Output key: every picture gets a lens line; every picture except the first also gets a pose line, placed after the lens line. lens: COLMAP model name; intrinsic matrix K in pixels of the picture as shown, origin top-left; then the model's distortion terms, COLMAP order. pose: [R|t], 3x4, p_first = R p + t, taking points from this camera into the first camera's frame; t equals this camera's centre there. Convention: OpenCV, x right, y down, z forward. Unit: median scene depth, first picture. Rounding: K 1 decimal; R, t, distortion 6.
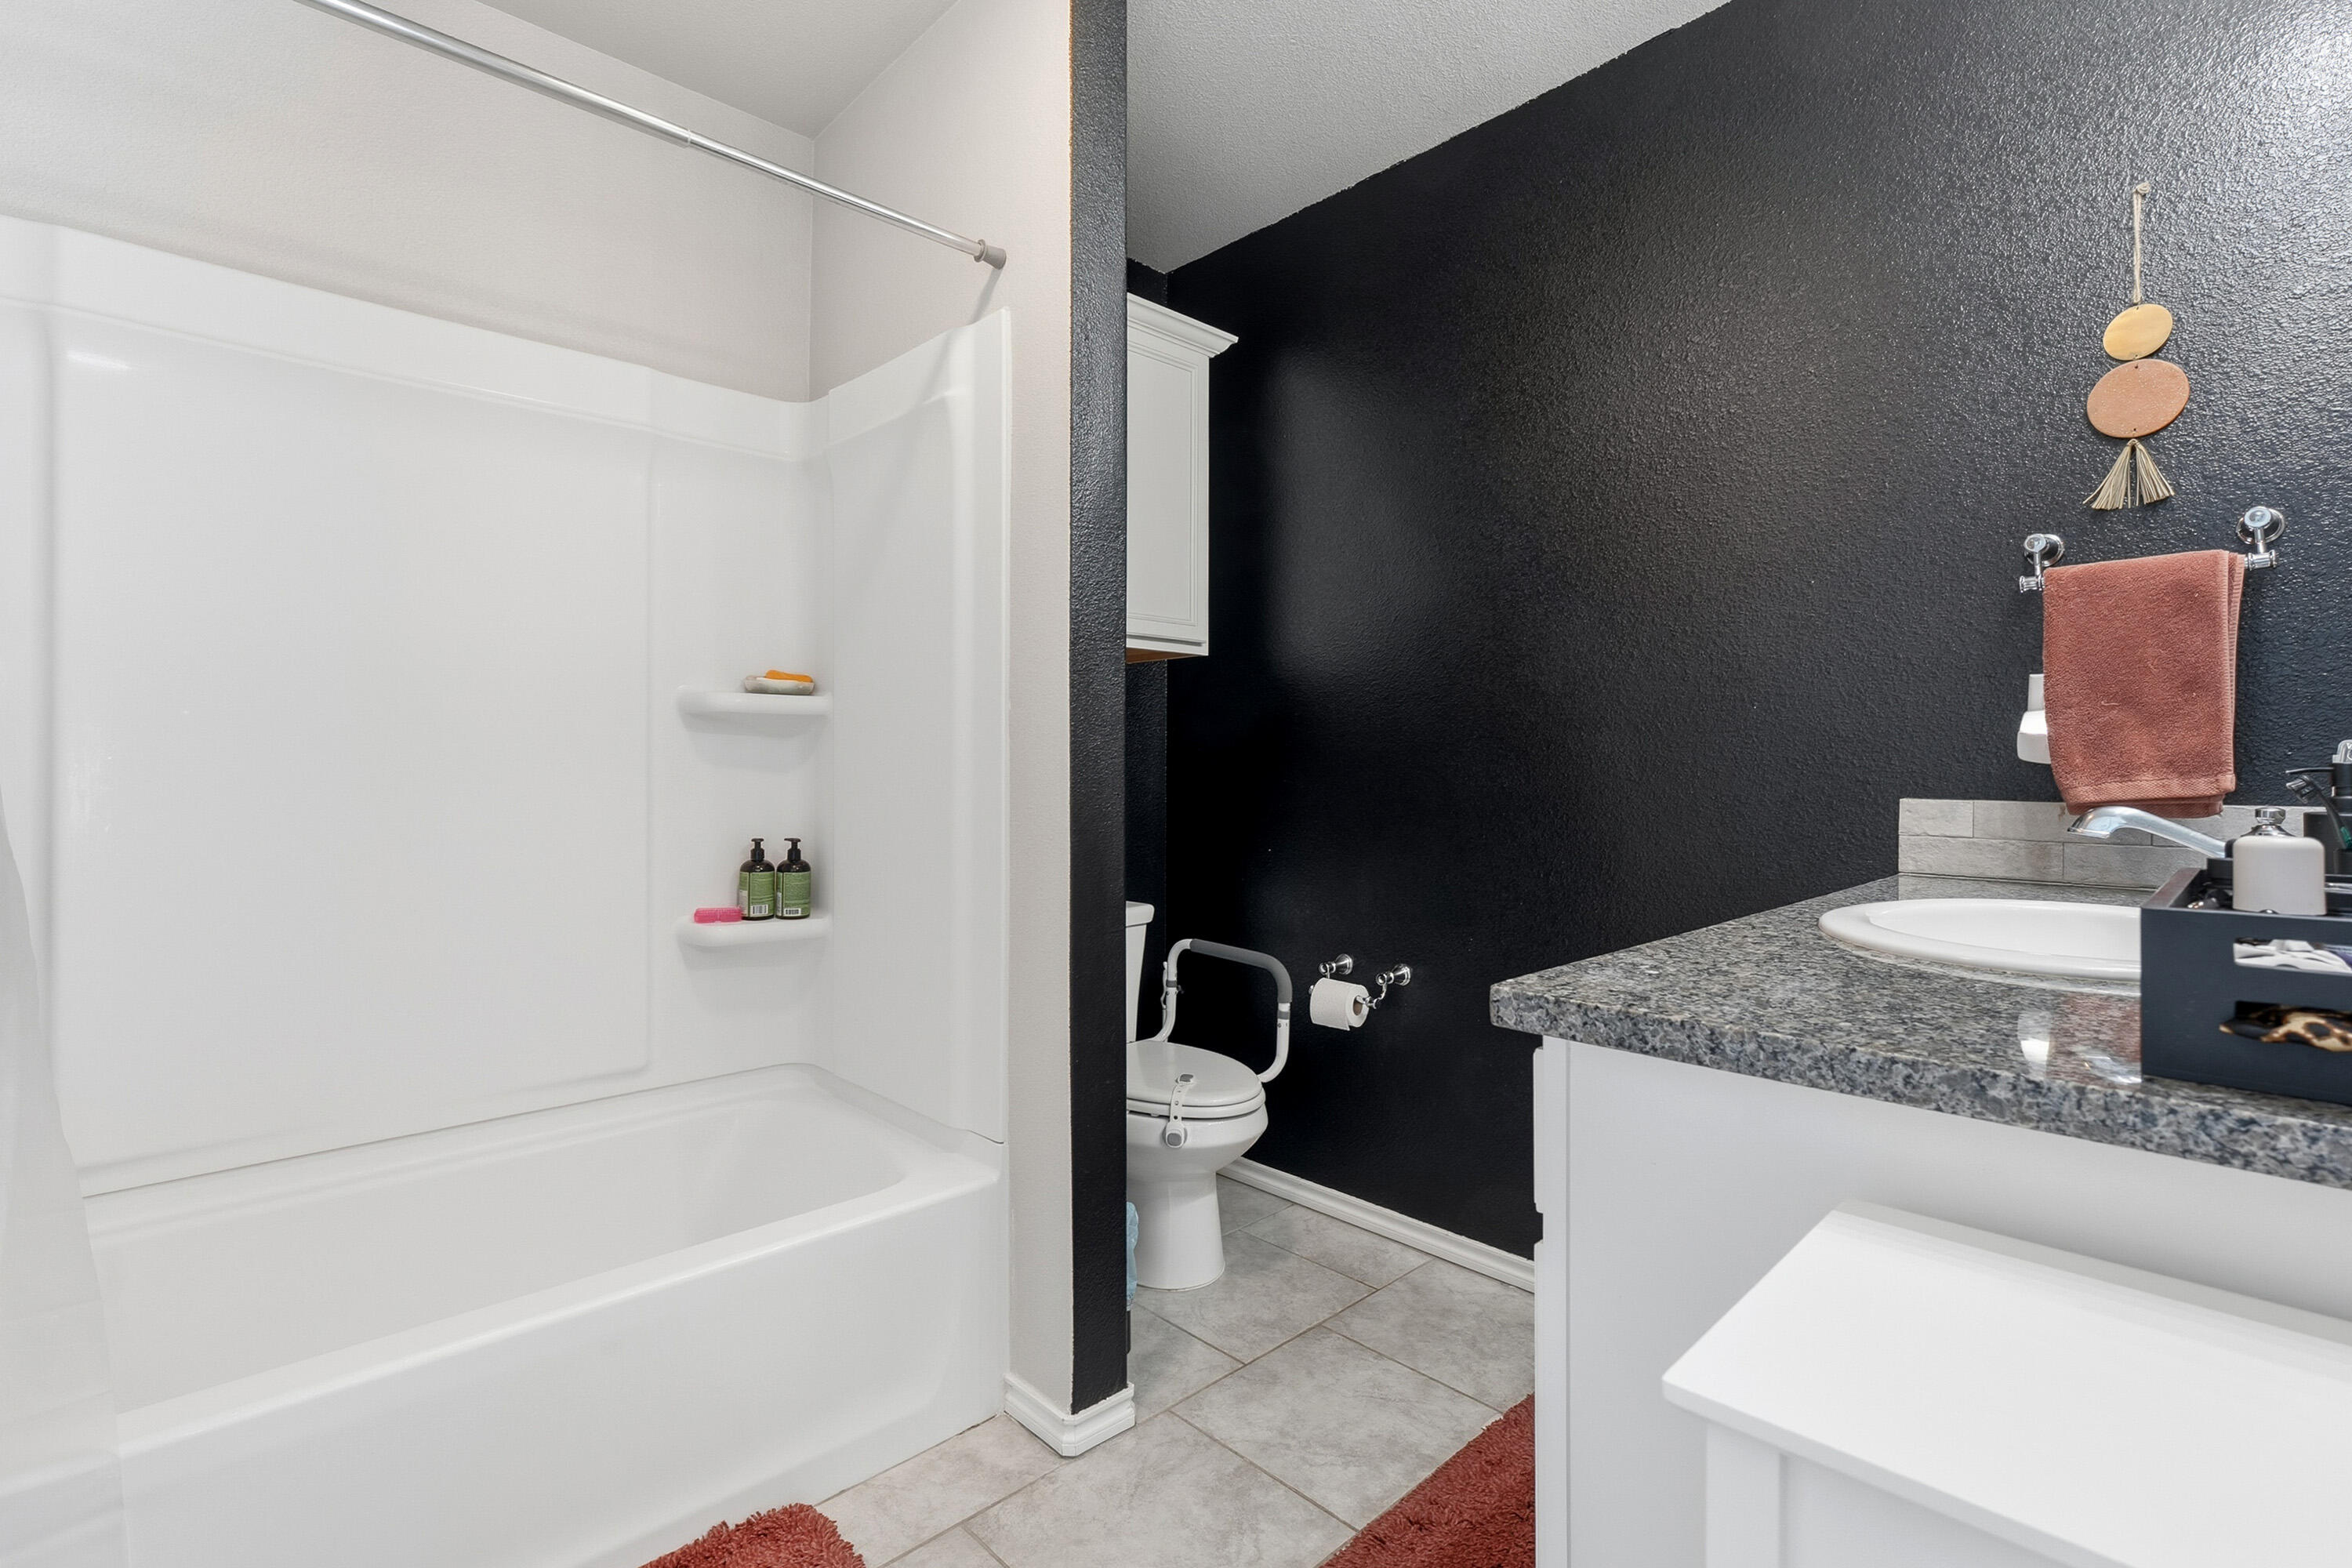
lens RADIAL K [[1080.5, 0, 1174.3], [0, 1080.5, 781.7], [0, 0, 1]] dist [-0.003209, 0.000363]
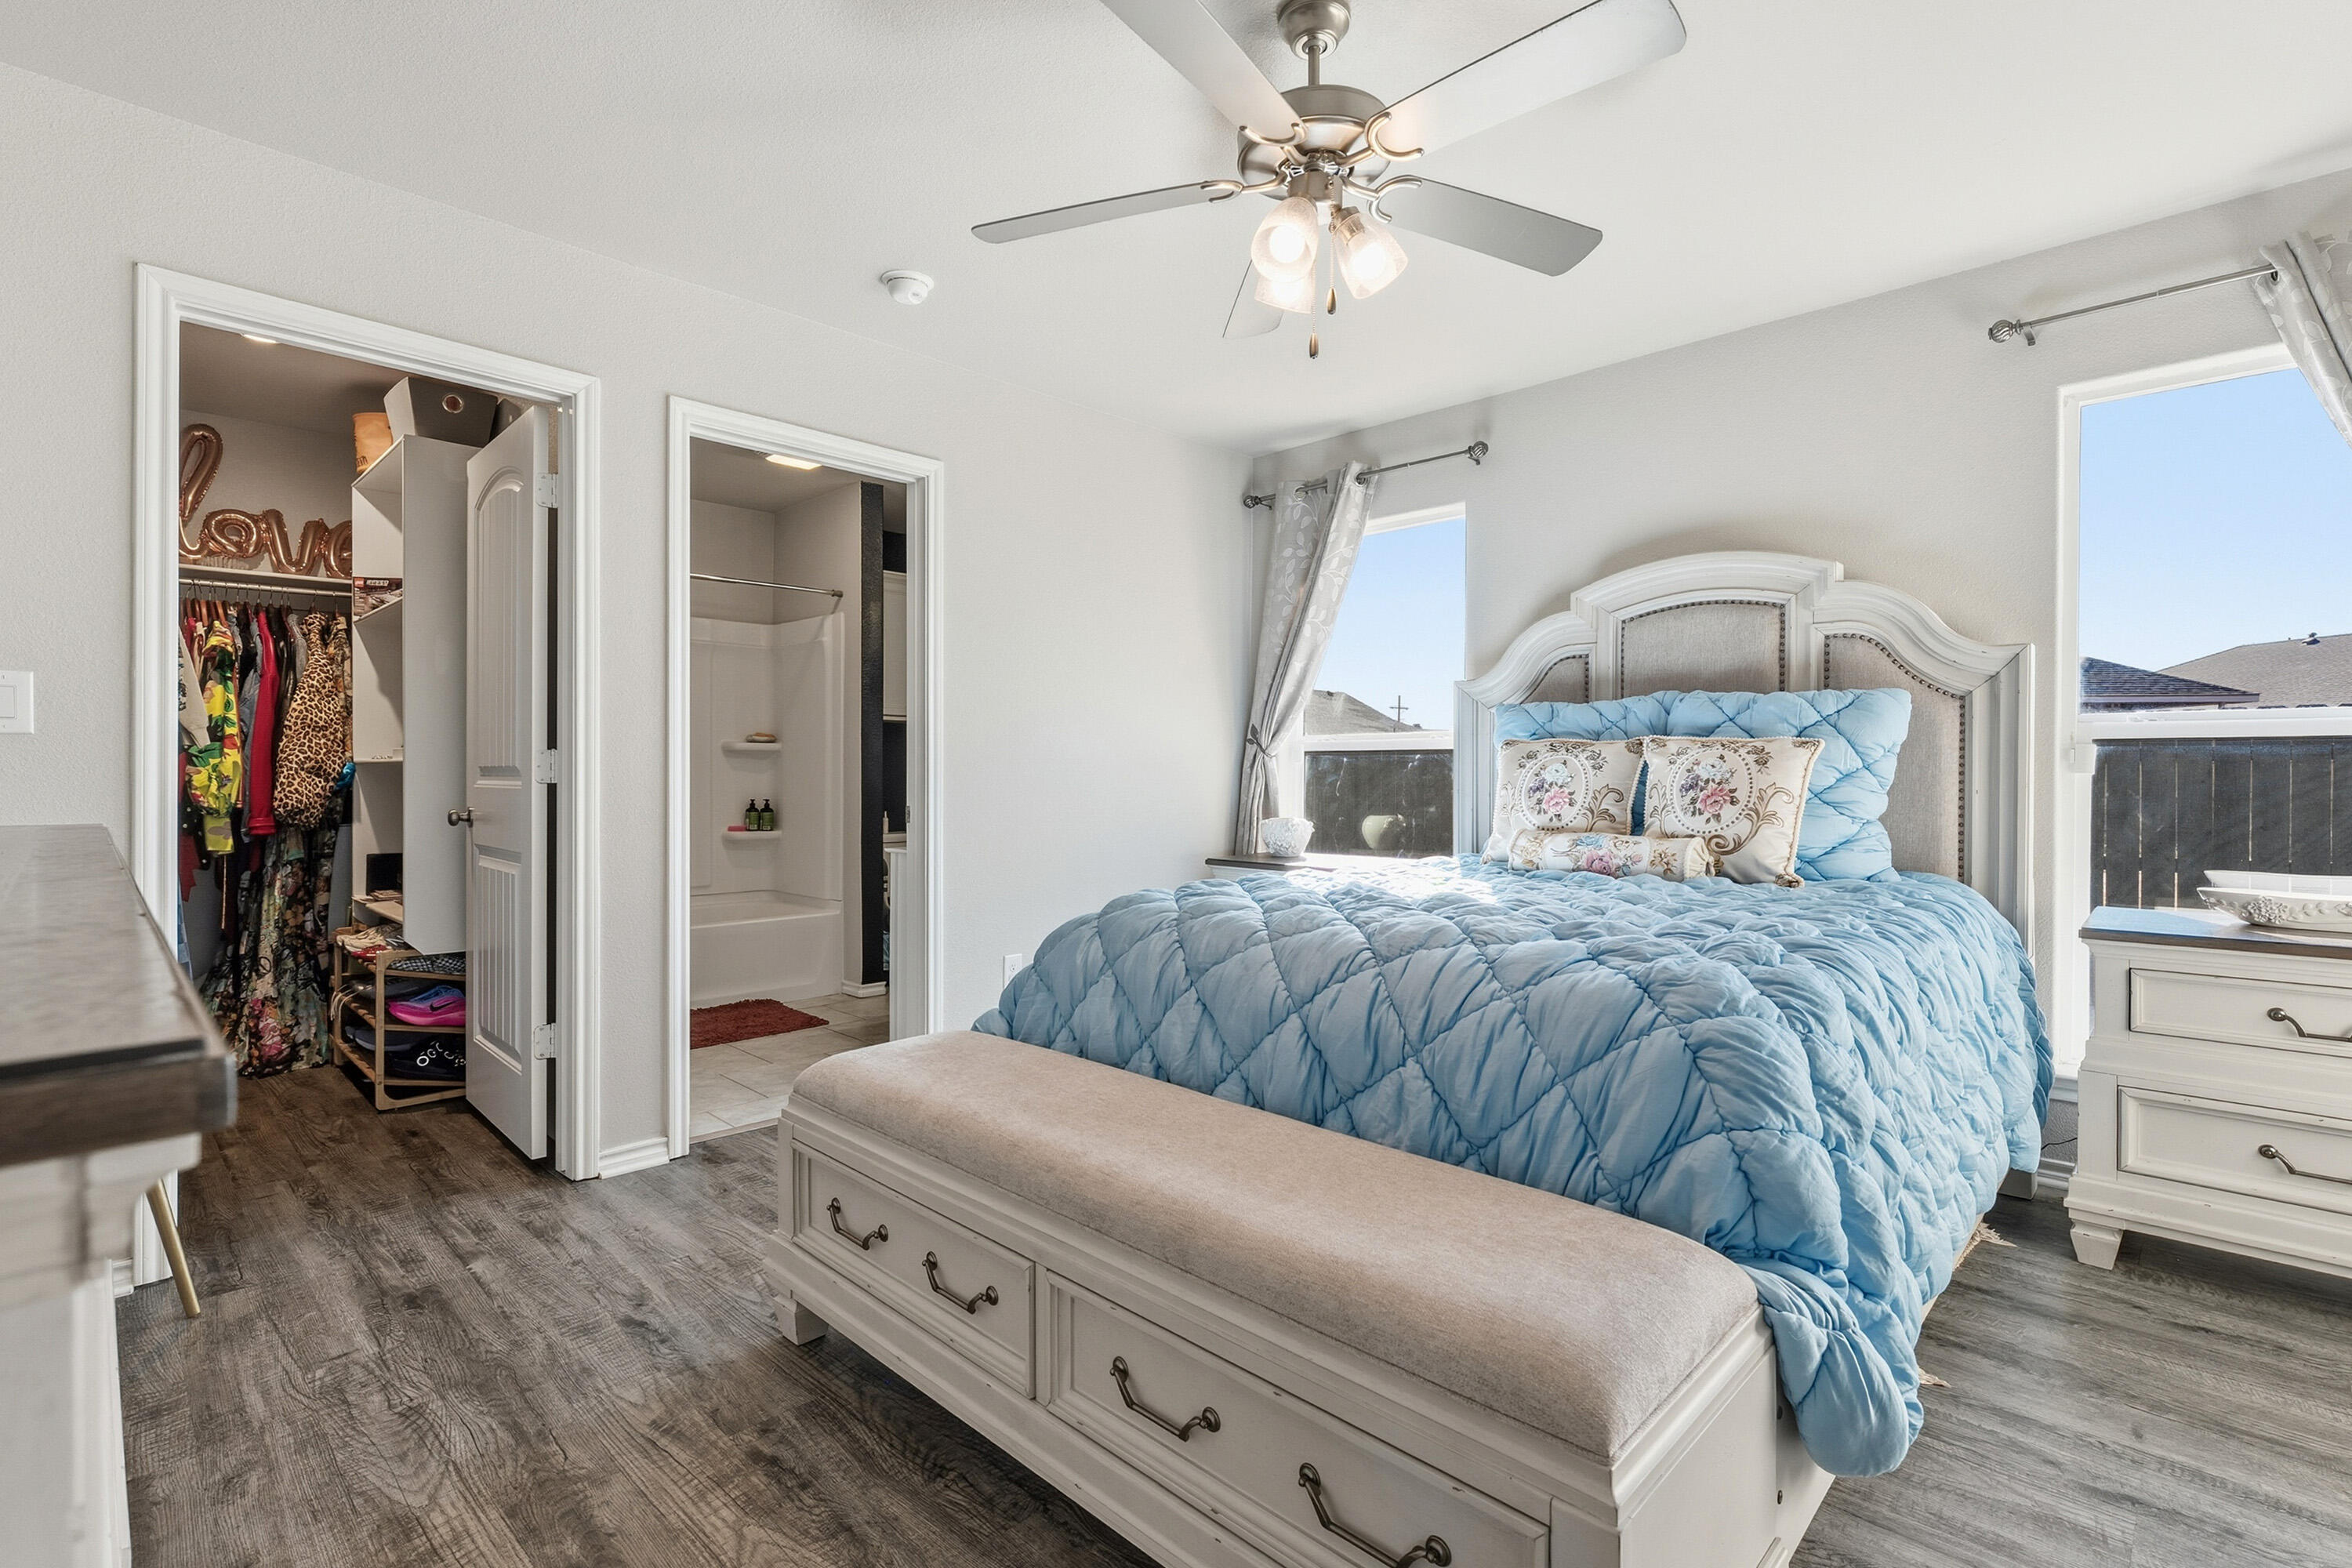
lens RADIAL K [[1080.5, 0, 1160.2], [0, 1080.5, 796.5], [0, 0, 1]] dist [-0.003209, 0.000363]
pose [[0.999654, 0.003321, 0.026090, 0.508032], [-0.003780, 0.999839, 0.017568, -0.000970], [-0.026027, -0.017661, 0.999505, -1.570829]]
